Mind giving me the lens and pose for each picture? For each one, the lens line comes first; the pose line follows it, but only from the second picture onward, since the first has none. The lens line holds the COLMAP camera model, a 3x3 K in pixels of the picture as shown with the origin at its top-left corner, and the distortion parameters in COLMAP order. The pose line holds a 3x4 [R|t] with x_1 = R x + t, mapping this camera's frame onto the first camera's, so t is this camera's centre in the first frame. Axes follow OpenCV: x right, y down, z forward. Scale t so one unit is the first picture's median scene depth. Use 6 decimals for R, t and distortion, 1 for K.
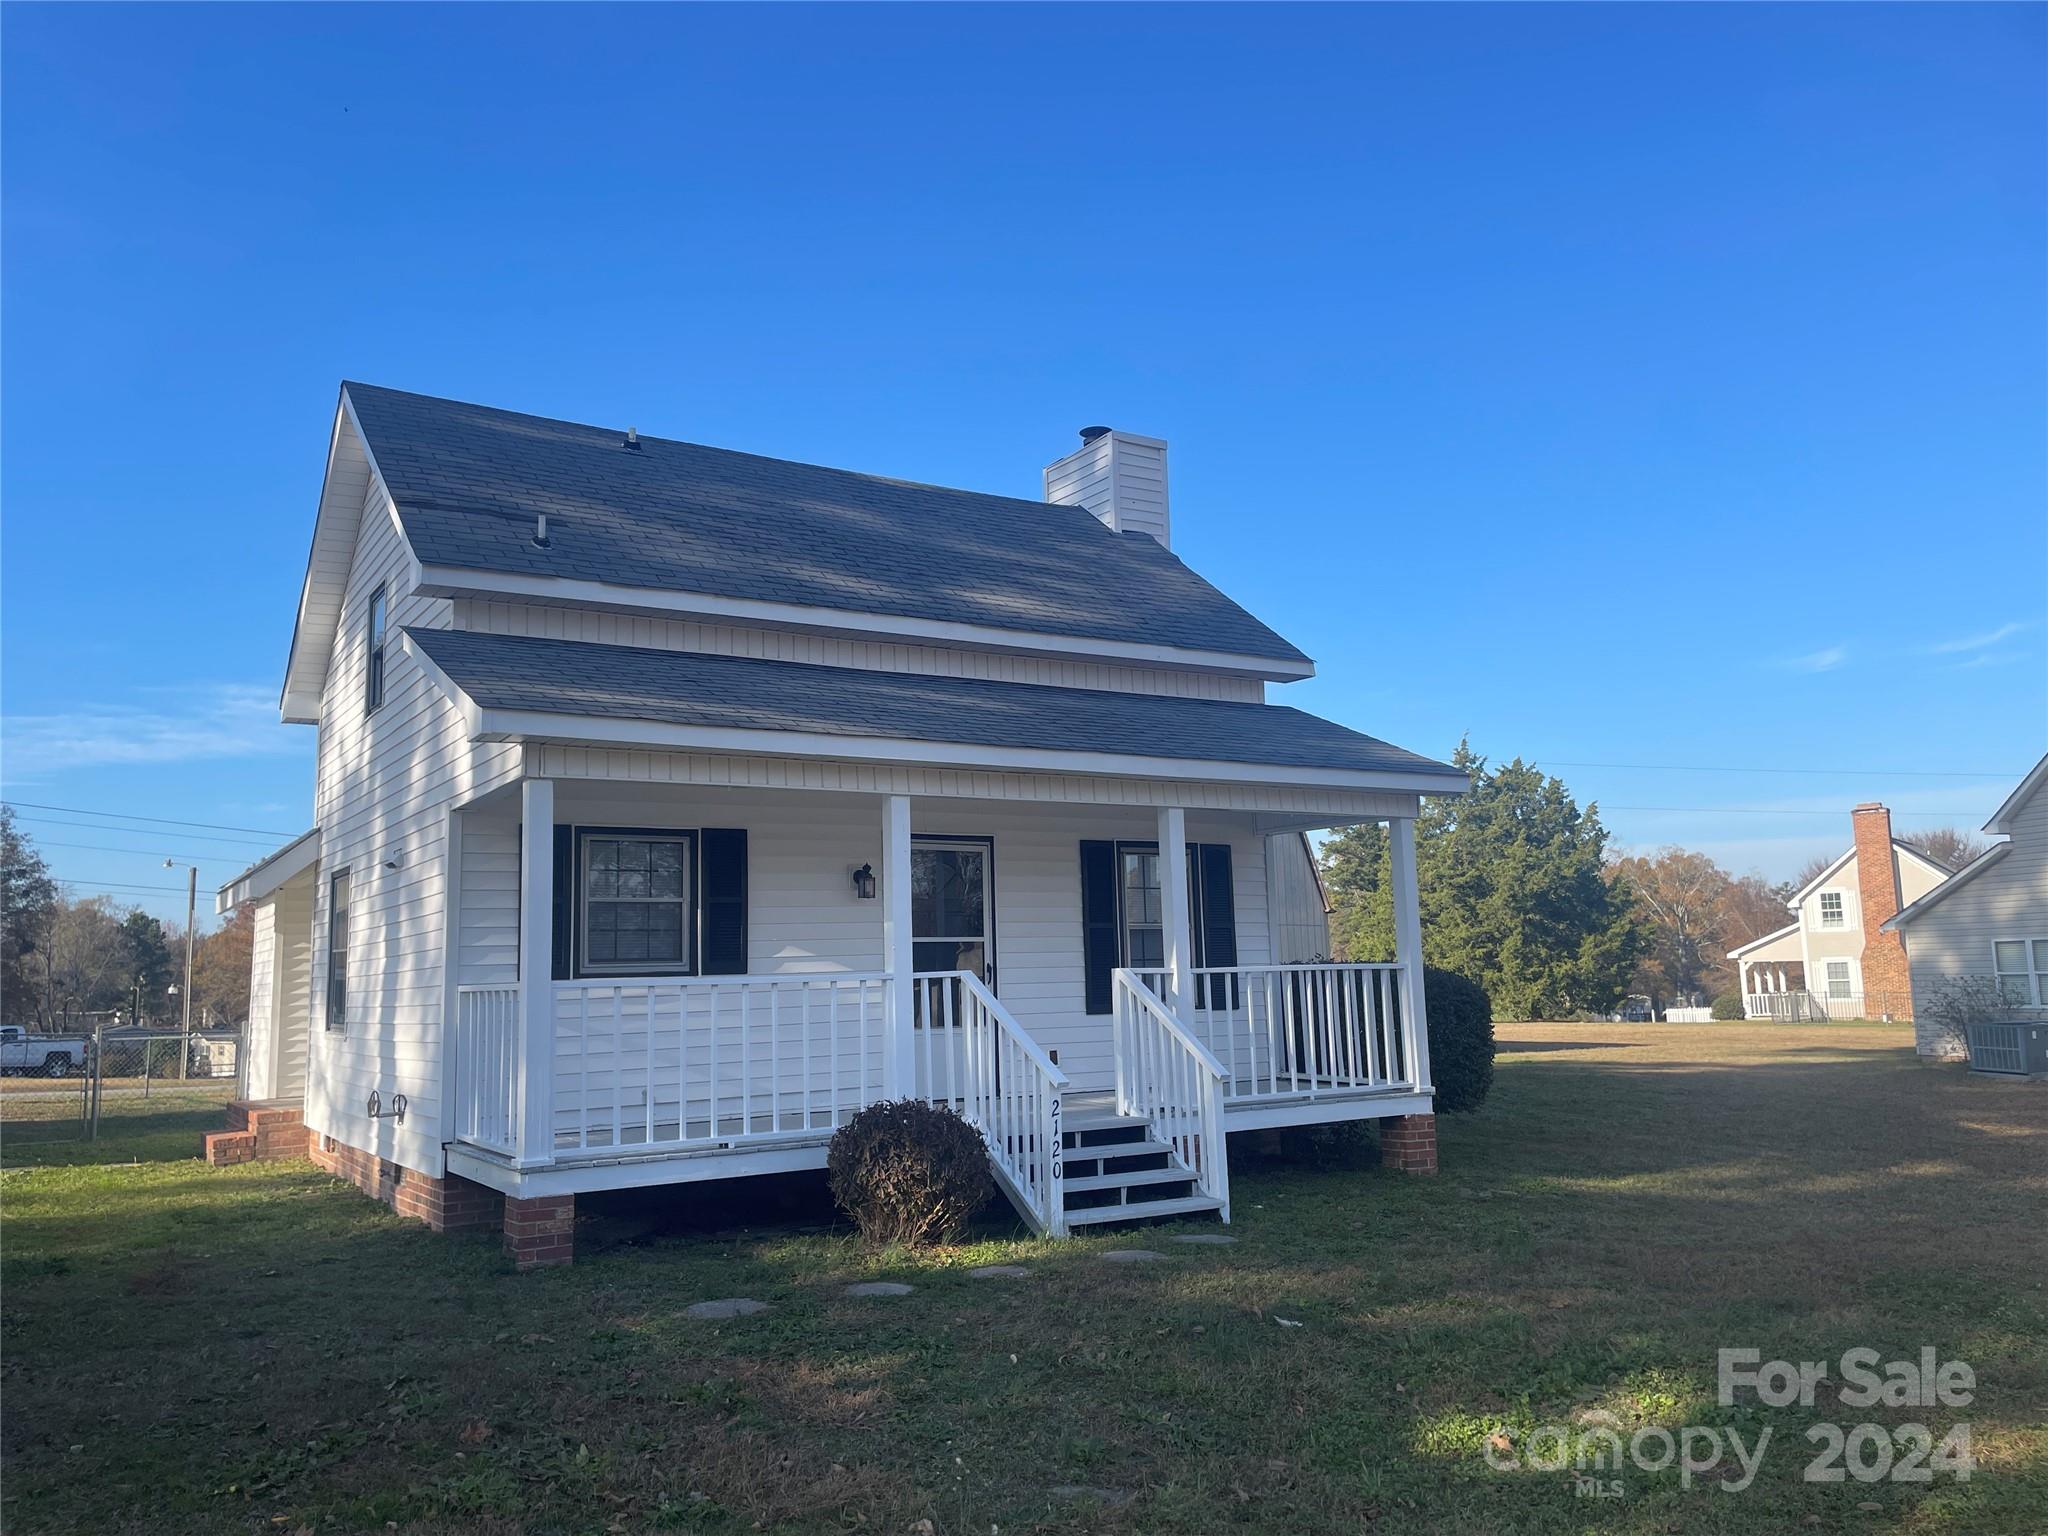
lens RADIAL K [[1545.3, 0, 1020.0], [0, 1545.3, 768.6], [0, 0, 1]] dist [0.066838, -0.082583]
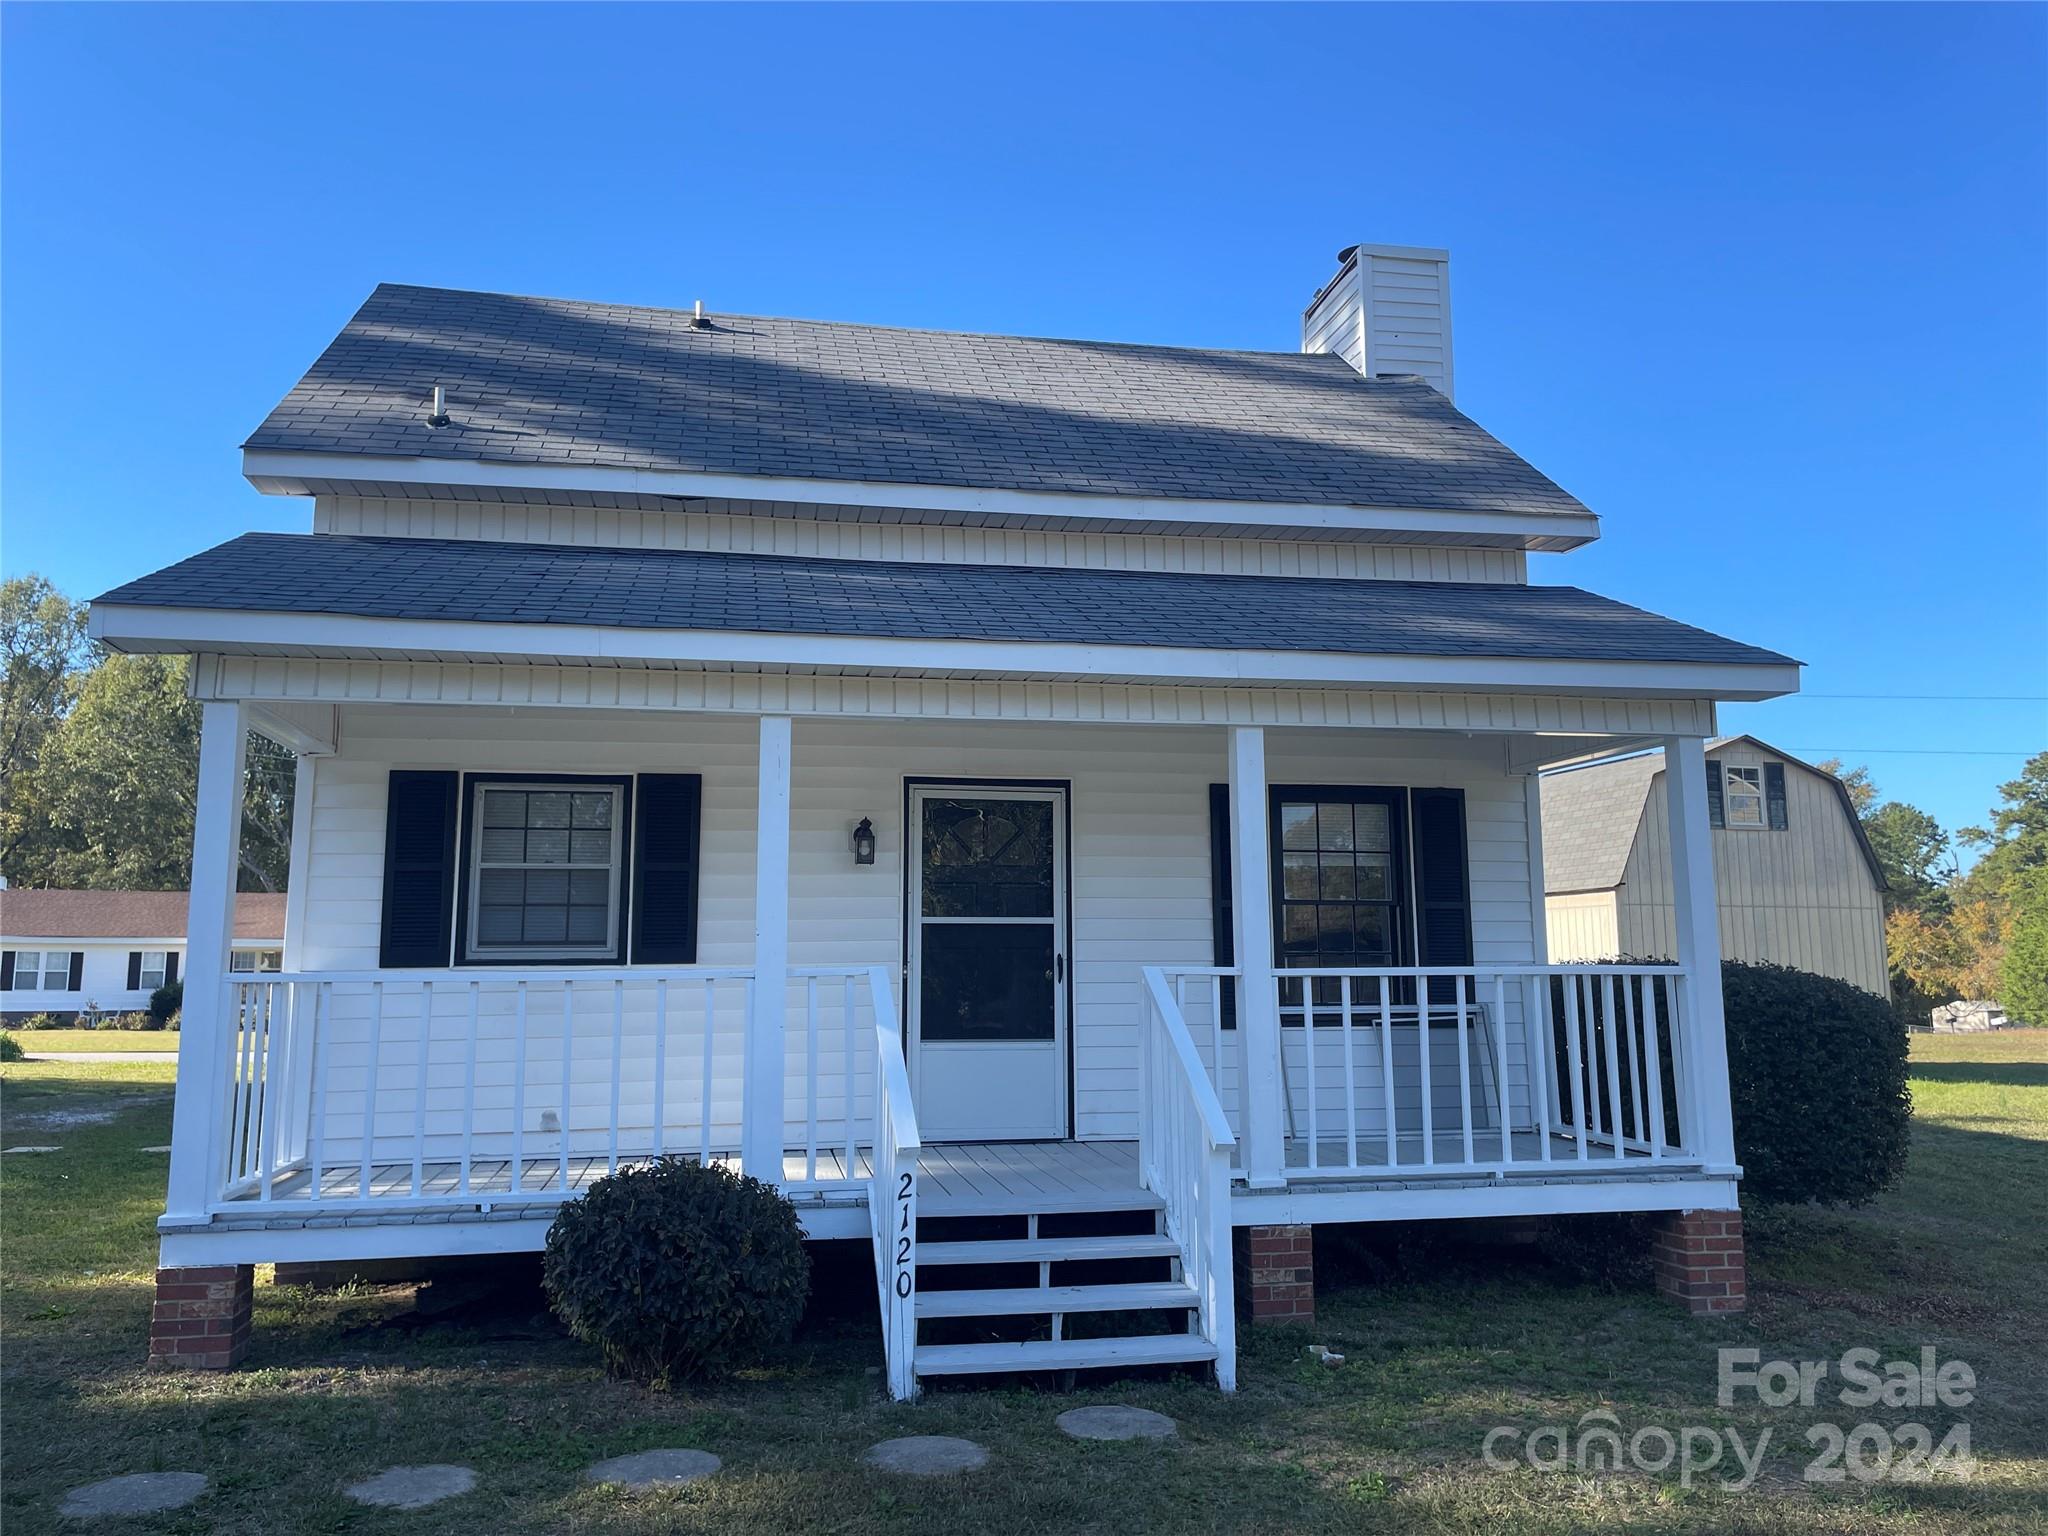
lens RADIAL K [[1545.3, 0, 1020.4], [0, 1545.3, 756.5], [0, 0, 1]] dist [0.066838, -0.082583]
pose [[0.931915, -0.027312, -0.361647, 0.241434], [0.029982, 0.999549, 0.001773, 0.033020], [0.361435, -0.012496, 0.932313, 0.334489]]
